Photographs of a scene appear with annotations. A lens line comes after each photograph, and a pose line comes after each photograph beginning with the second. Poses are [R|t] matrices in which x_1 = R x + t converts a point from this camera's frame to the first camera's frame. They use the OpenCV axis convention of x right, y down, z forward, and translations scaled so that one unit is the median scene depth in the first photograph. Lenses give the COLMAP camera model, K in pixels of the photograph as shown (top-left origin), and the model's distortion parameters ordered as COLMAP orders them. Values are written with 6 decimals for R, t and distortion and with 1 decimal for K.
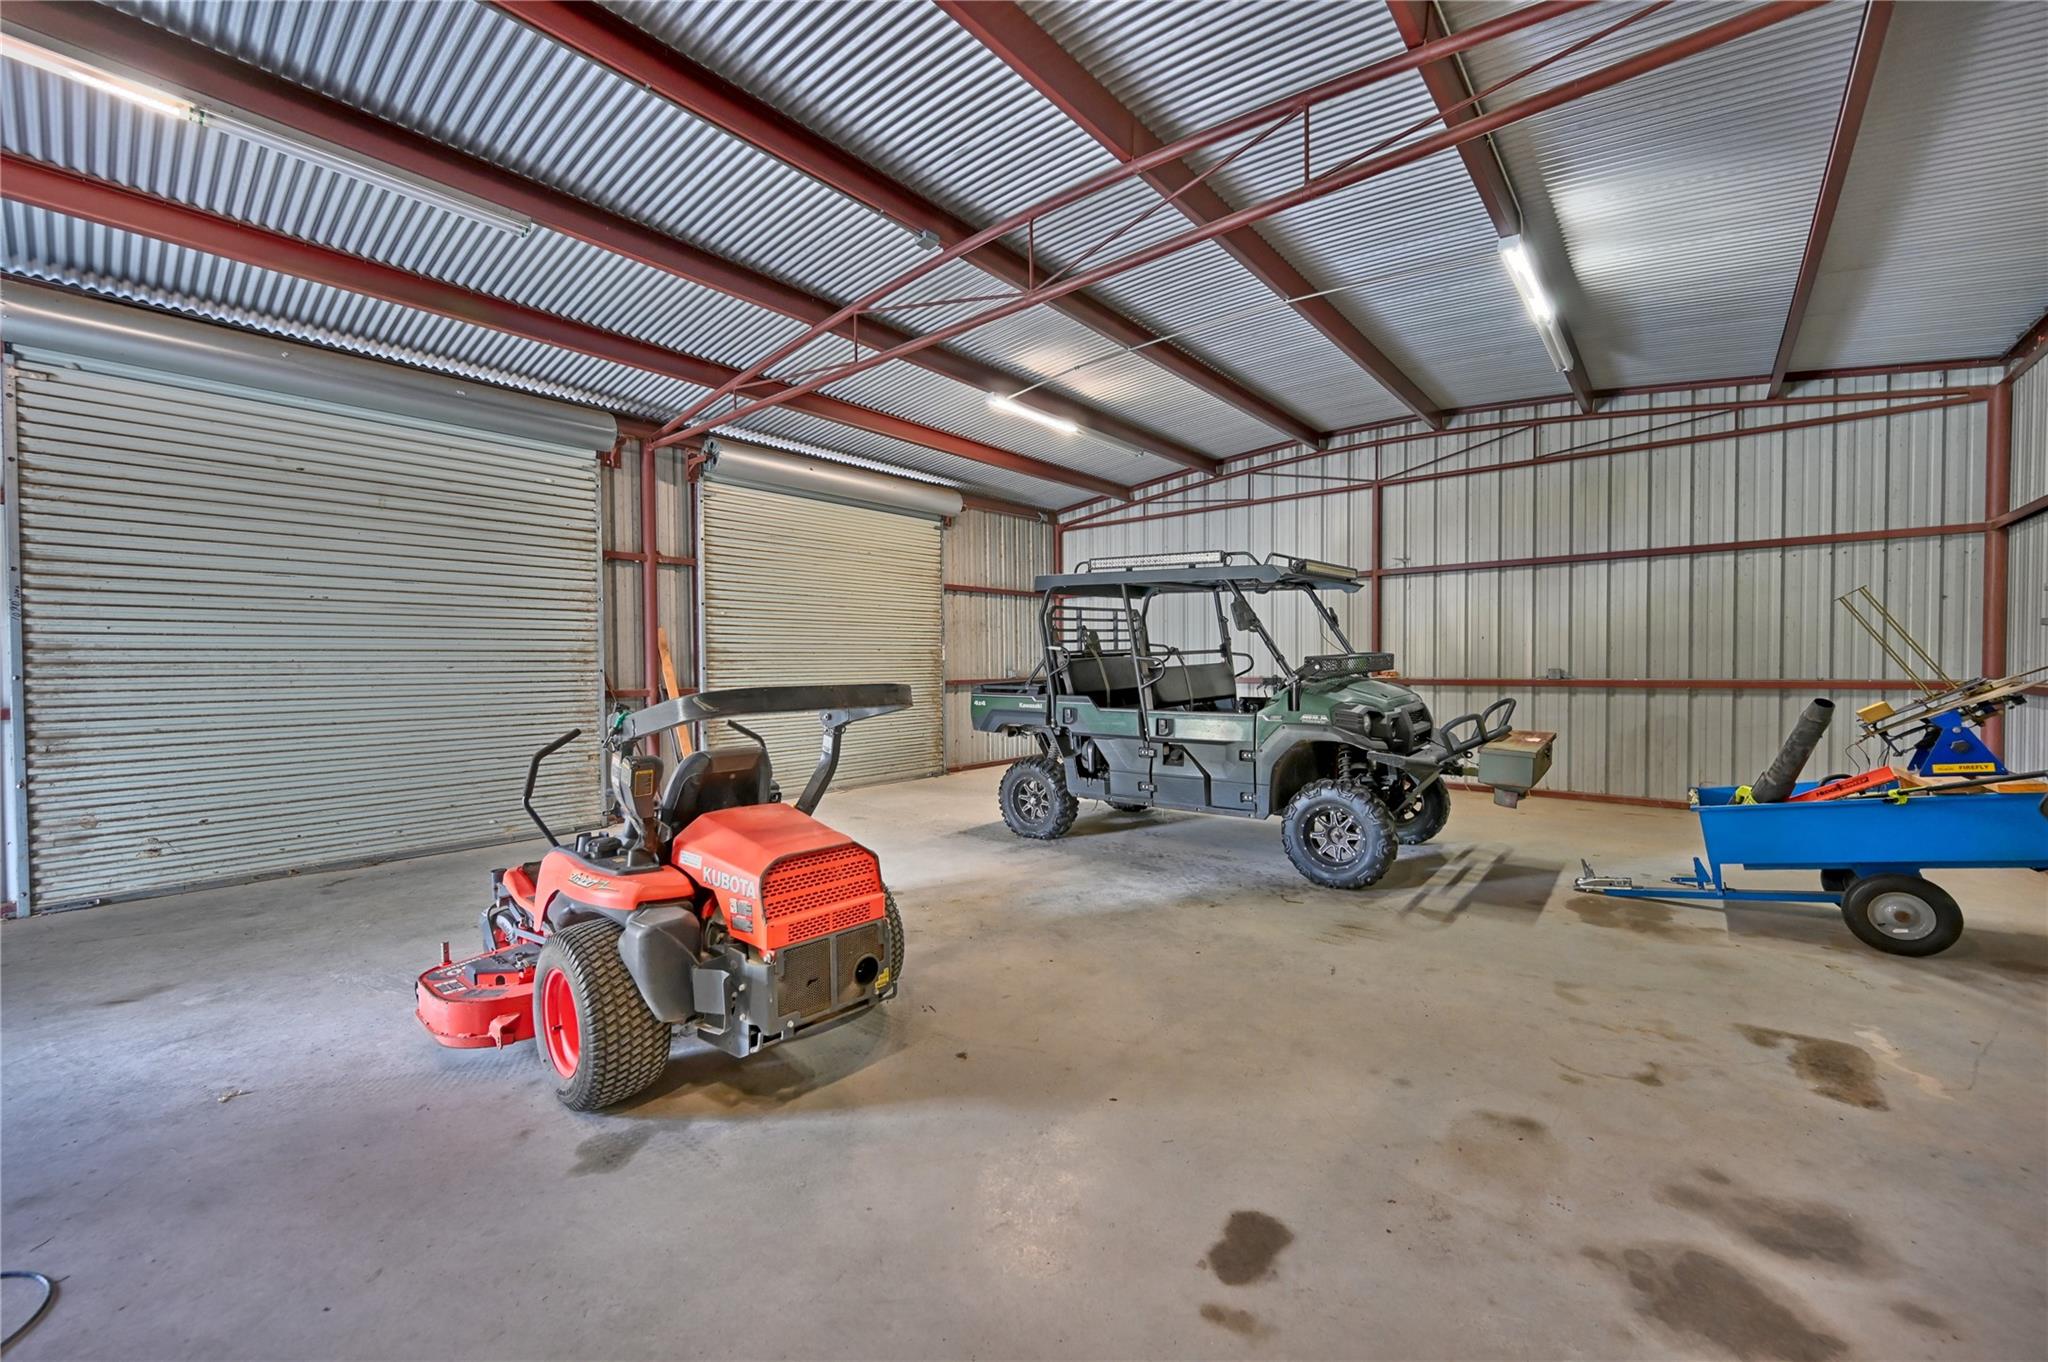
lens RADIAL K [[800.5, 0, 1027.8], [0, 800.5, 676.6], [0, 0, 1]] dist [-0.003932, -0.000436]
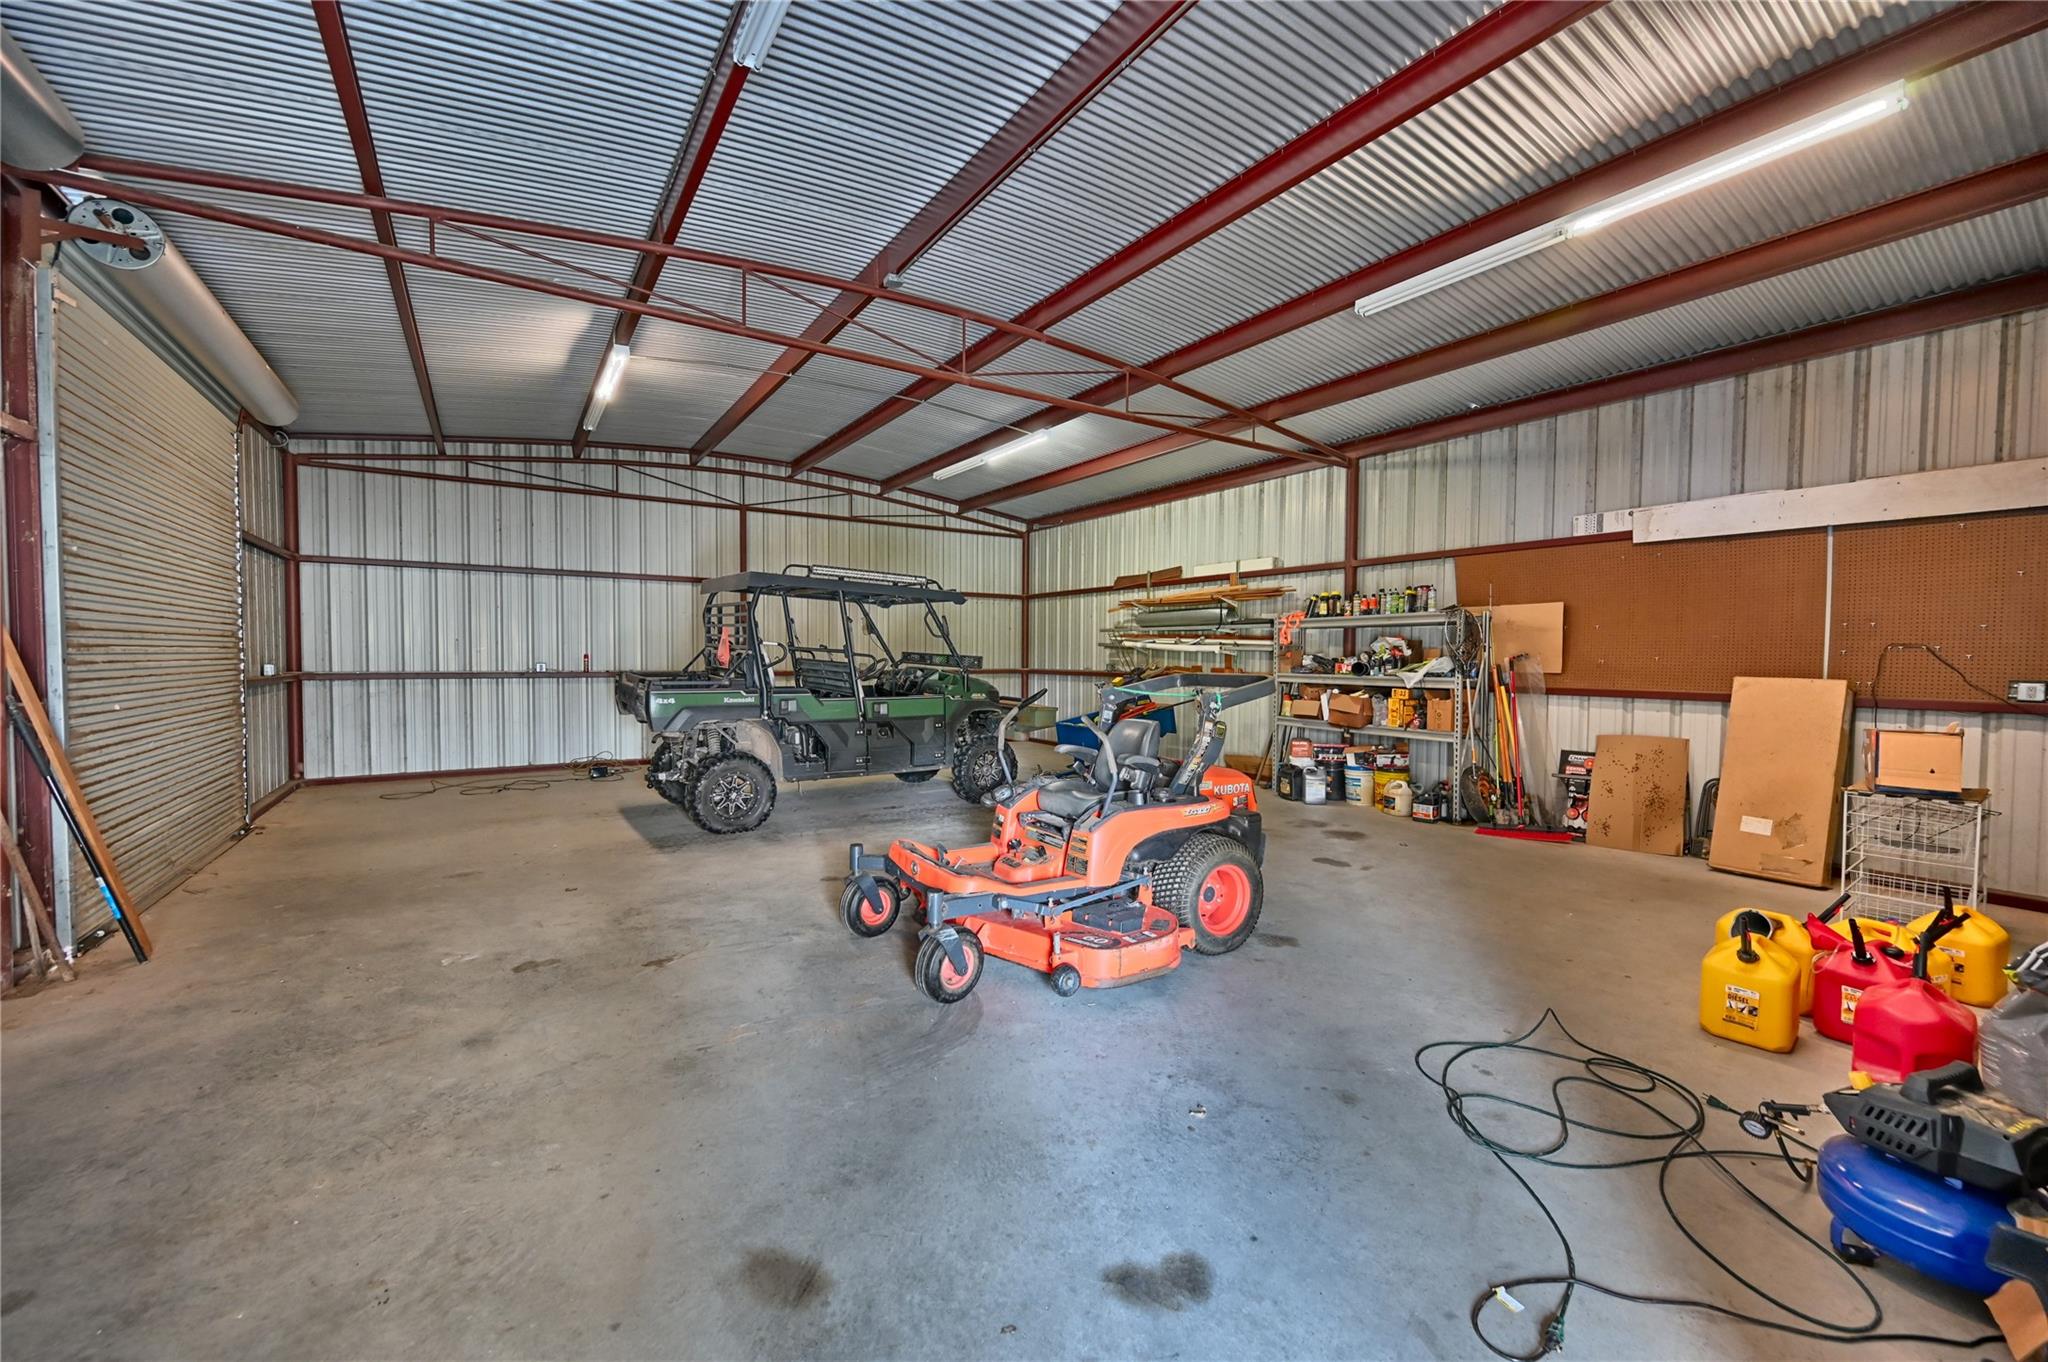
lens RADIAL K [[800.5, 0, 1027.9], [0, 800.5, 686.1], [0, 0, 1]] dist [-0.003932, -0.000436]
pose [[0.279214, -0.026432, 0.959865, -0.675099], [0.006601, 0.999650, 0.025607, -0.003709], [-0.960206, -0.000814, 0.279291, 0.297034]]
